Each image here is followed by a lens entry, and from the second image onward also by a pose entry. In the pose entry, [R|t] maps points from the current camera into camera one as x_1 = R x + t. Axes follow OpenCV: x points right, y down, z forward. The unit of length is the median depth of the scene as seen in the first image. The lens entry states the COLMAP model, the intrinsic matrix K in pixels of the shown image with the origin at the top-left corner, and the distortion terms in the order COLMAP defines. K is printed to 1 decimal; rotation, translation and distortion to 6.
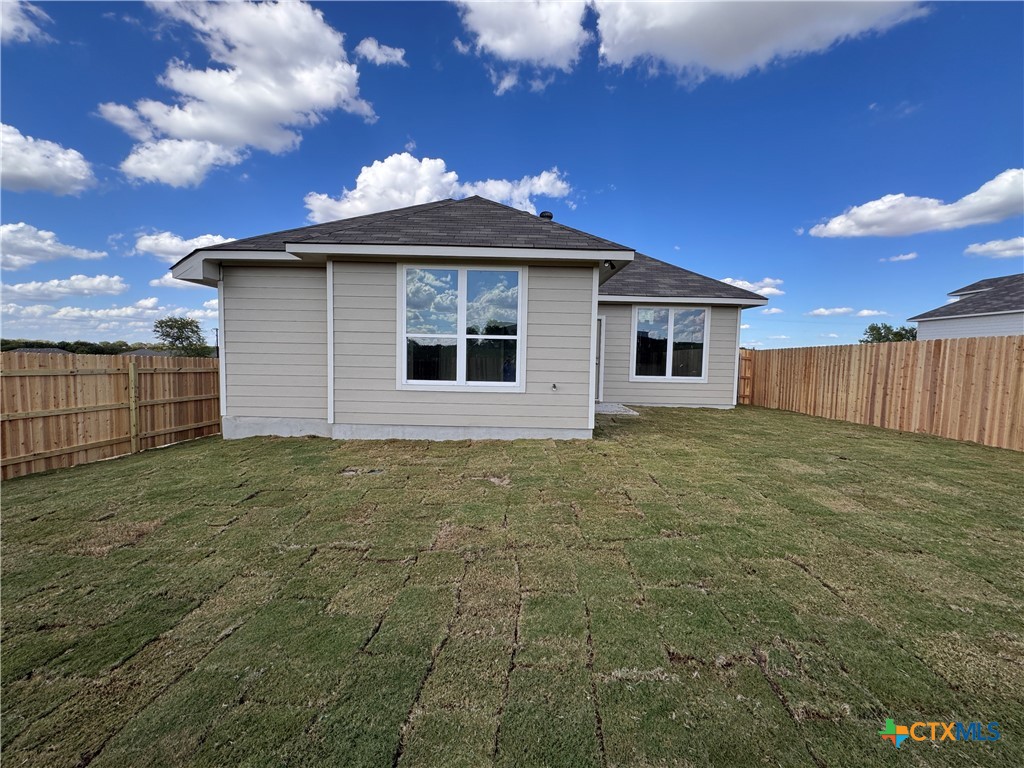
lens RADIAL K [[408.5, 0, 511.4], [0, 408.5, 385.9], [0, 0, 1]] dist [-0.002839, 0.000860]
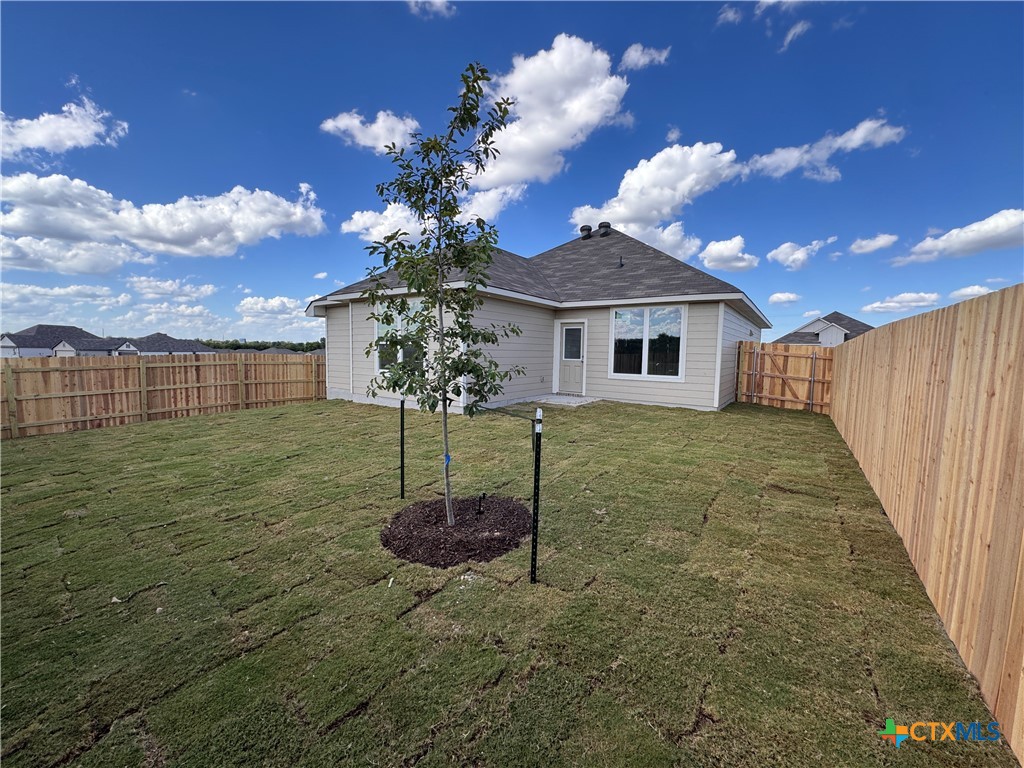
lens RADIAL K [[408.5, 0, 519.0], [0, 408.5, 385.7], [0, 0, 1]] dist [-0.002839, 0.000860]
pose [[0.820727, 0.042210, -0.569760, 0.707852], [-0.040480, 0.999057, 0.015703, 0.001320], [0.569885, 0.010176, 0.821661, -0.027557]]
